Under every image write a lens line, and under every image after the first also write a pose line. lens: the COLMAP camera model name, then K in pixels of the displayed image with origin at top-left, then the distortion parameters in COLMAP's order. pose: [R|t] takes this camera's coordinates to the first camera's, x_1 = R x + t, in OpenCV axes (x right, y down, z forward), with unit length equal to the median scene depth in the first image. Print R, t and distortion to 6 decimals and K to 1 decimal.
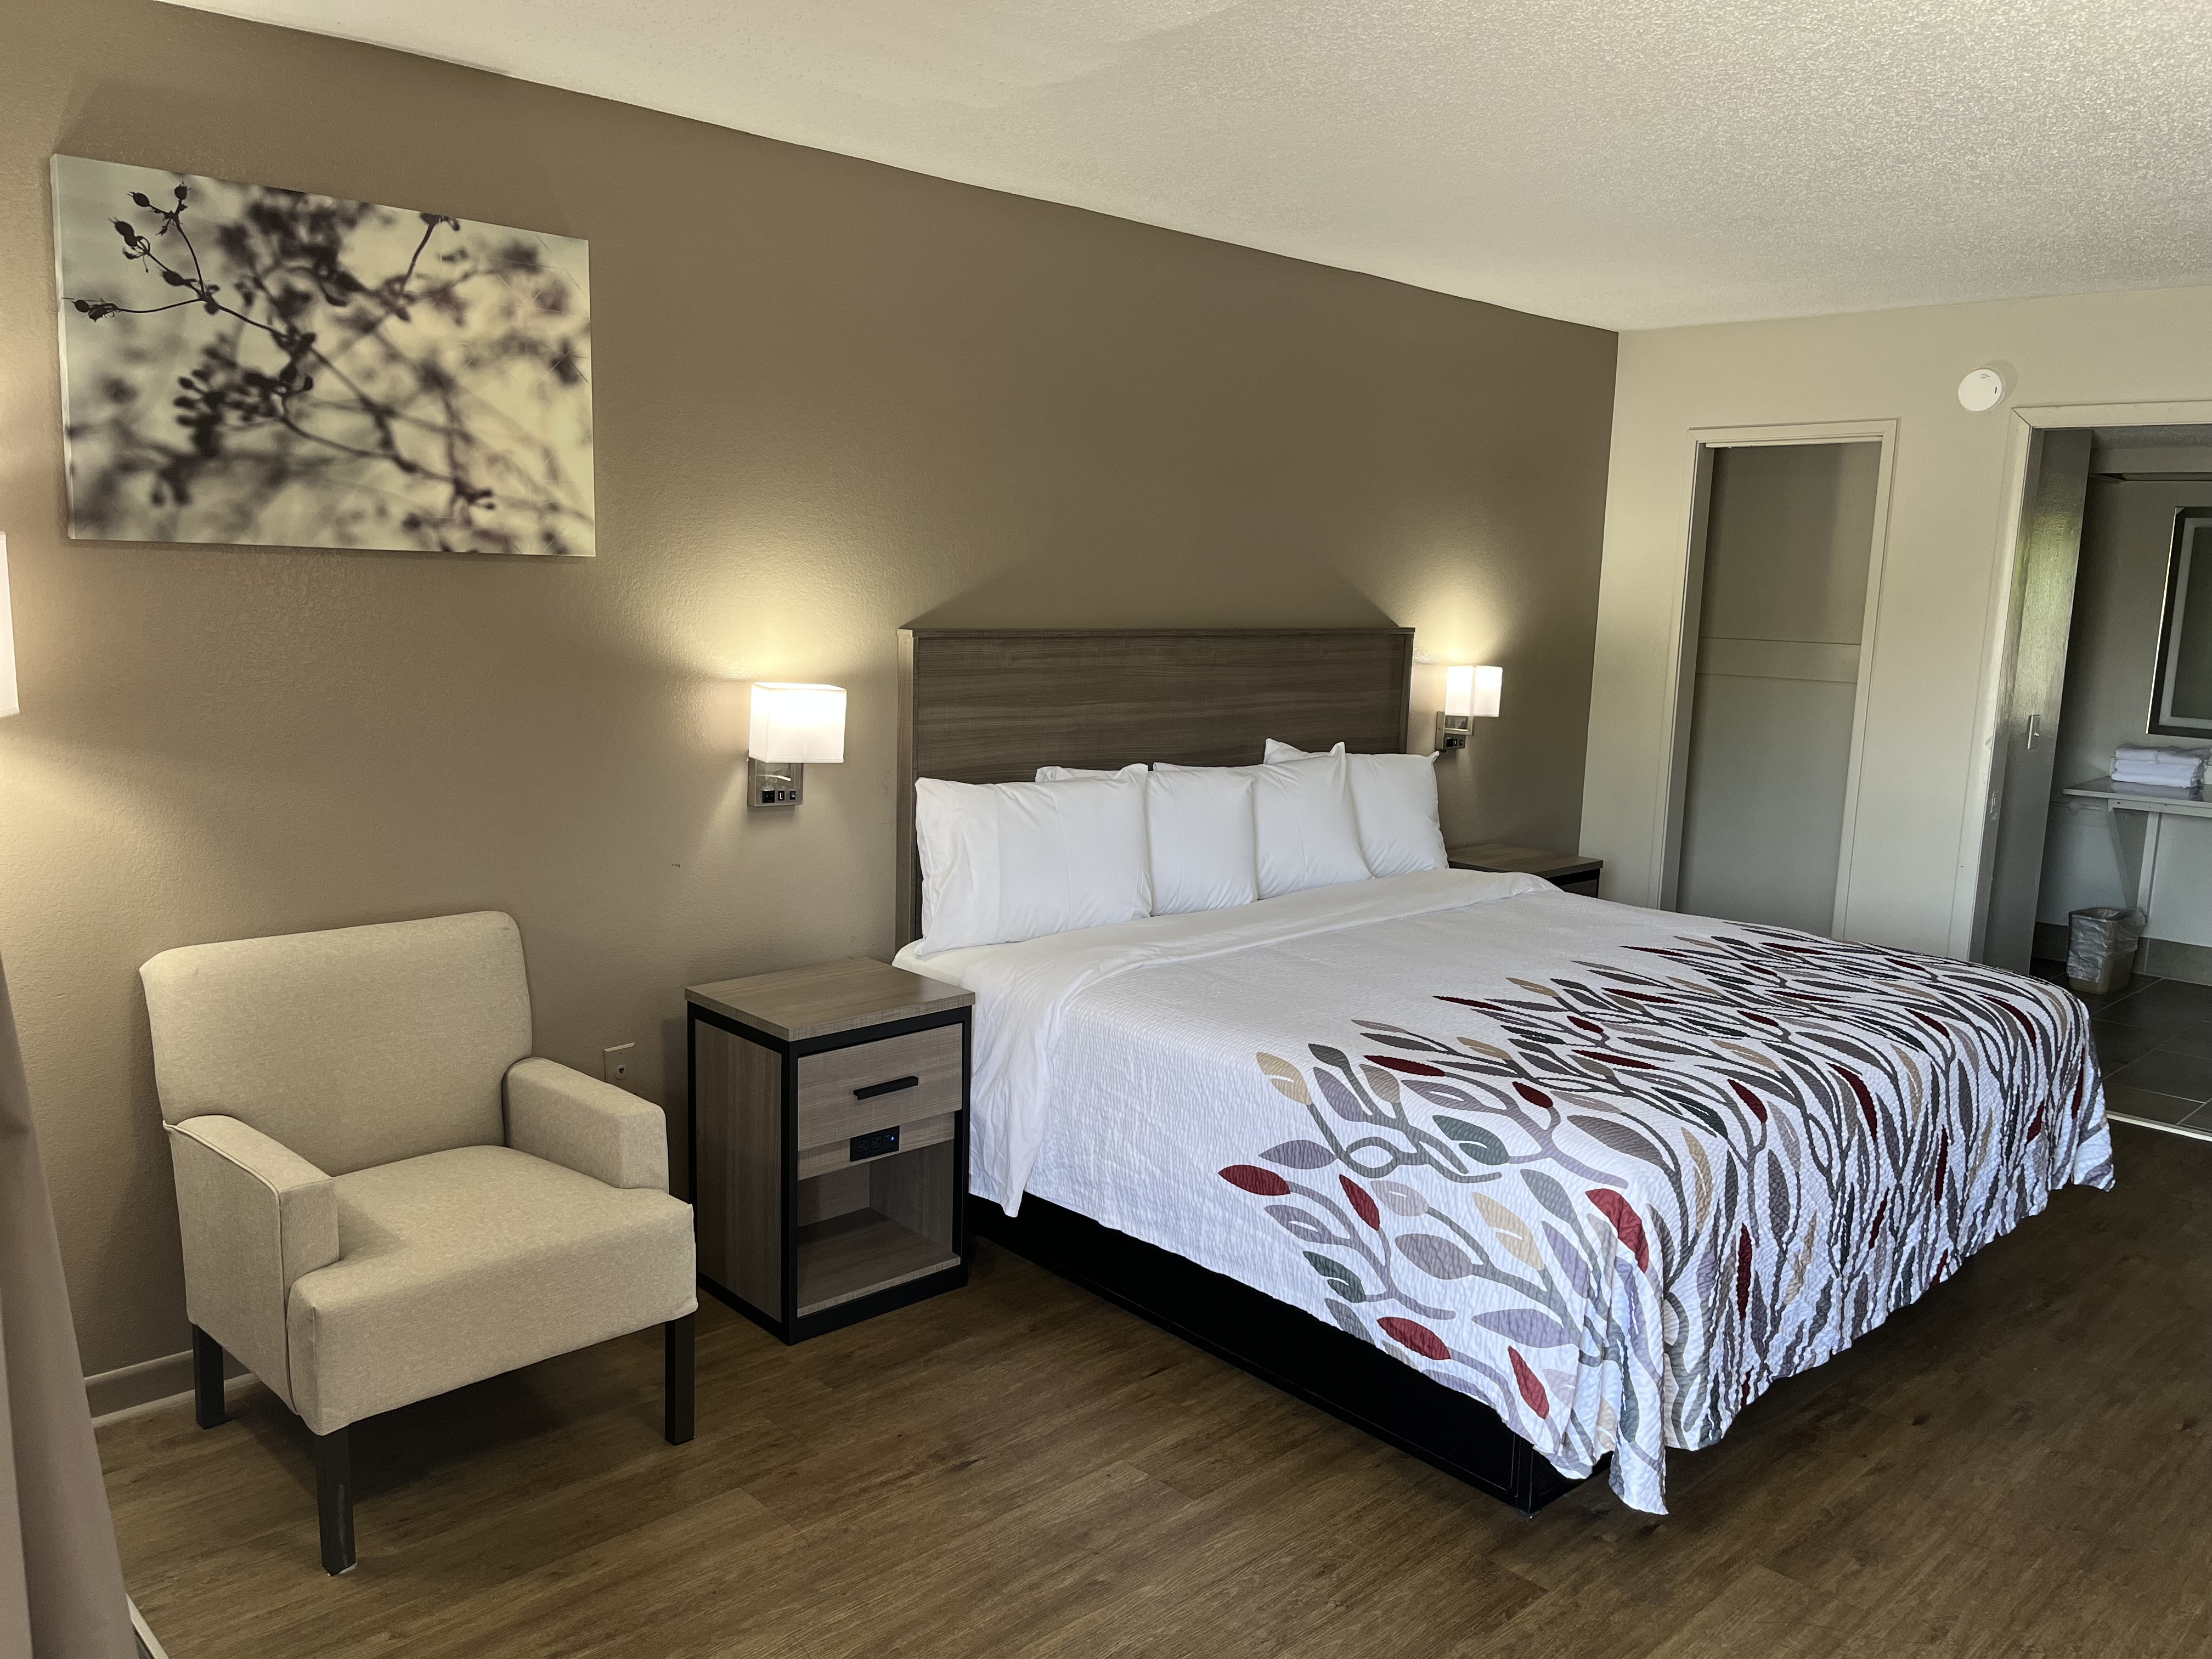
lens RADIAL K [[1665.6, 0, 1106.2], [0, 1665.6, 842.0], [0, 0, 1]] dist [0.060120, -0.089396]
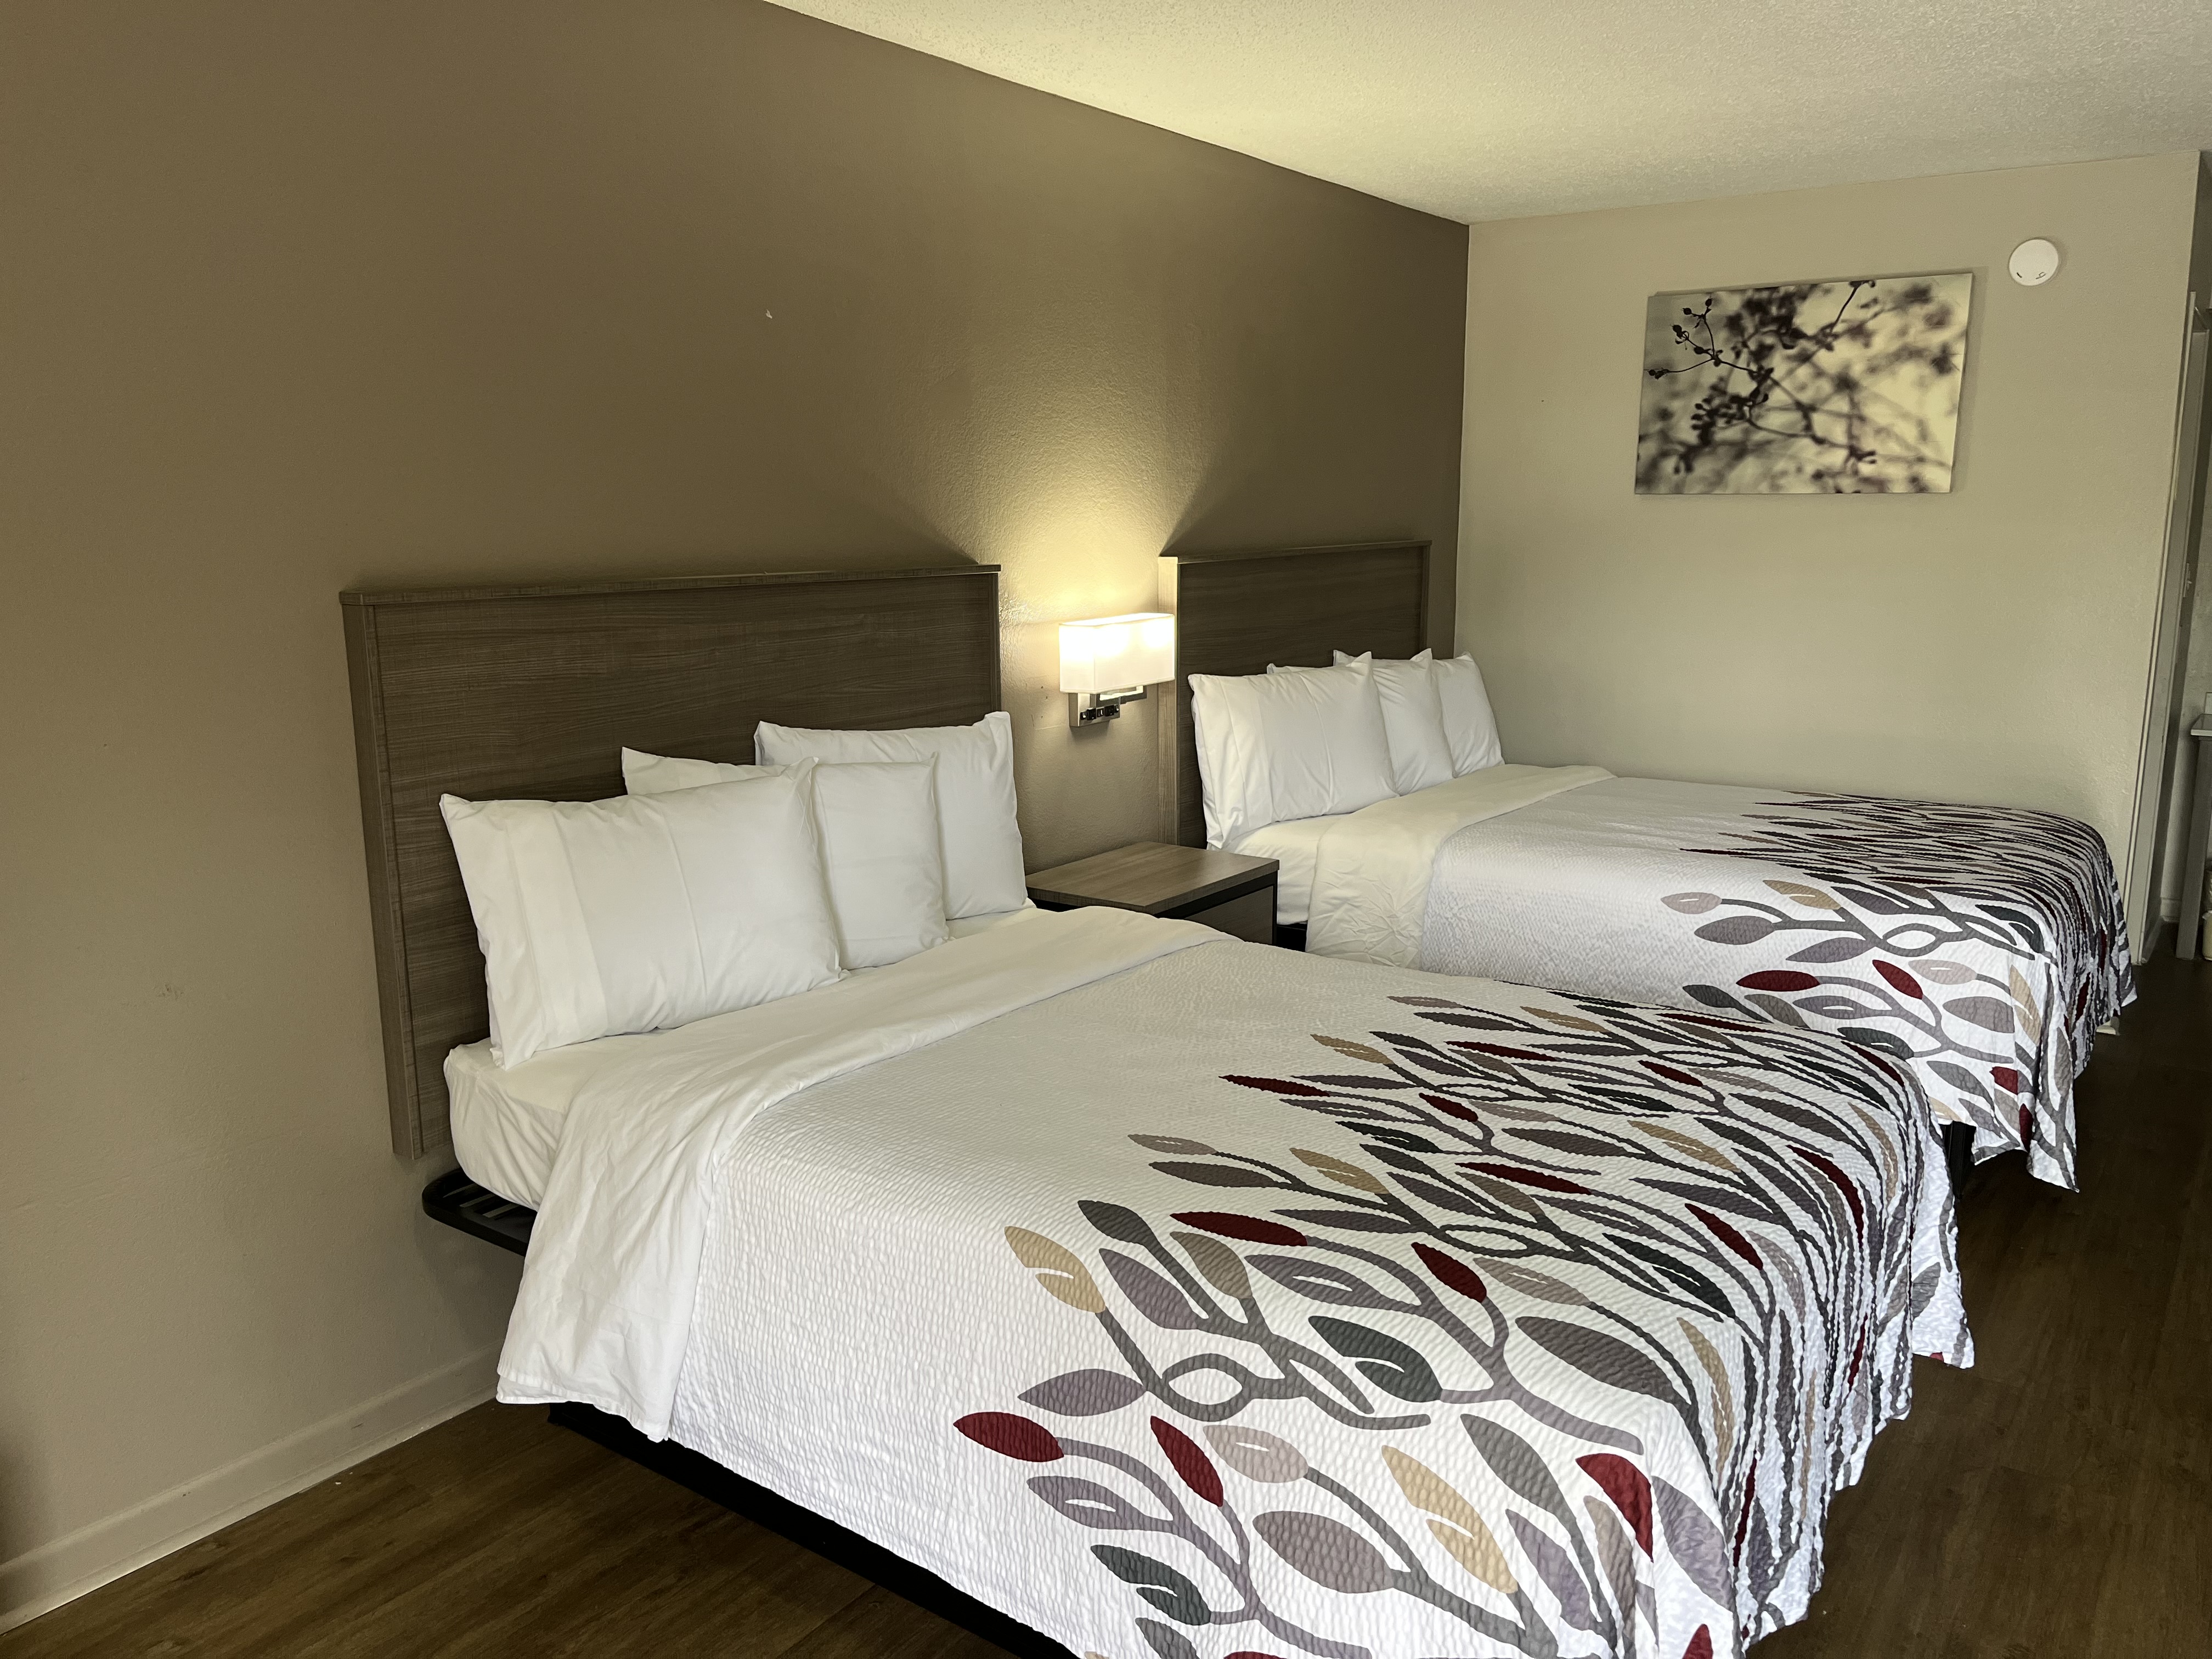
lens RADIAL K [[1665.6, 0, 1095.3], [0, 1665.6, 837.6], [0, 0, 1]] dist [0.060120, -0.089396]
pose [[0.197992, 0.158503, -0.967303, 1.116662], [-0.151639, 0.979912, 0.129531, 0.050097], [0.968403, 0.121035, 0.218050, 0.012800]]
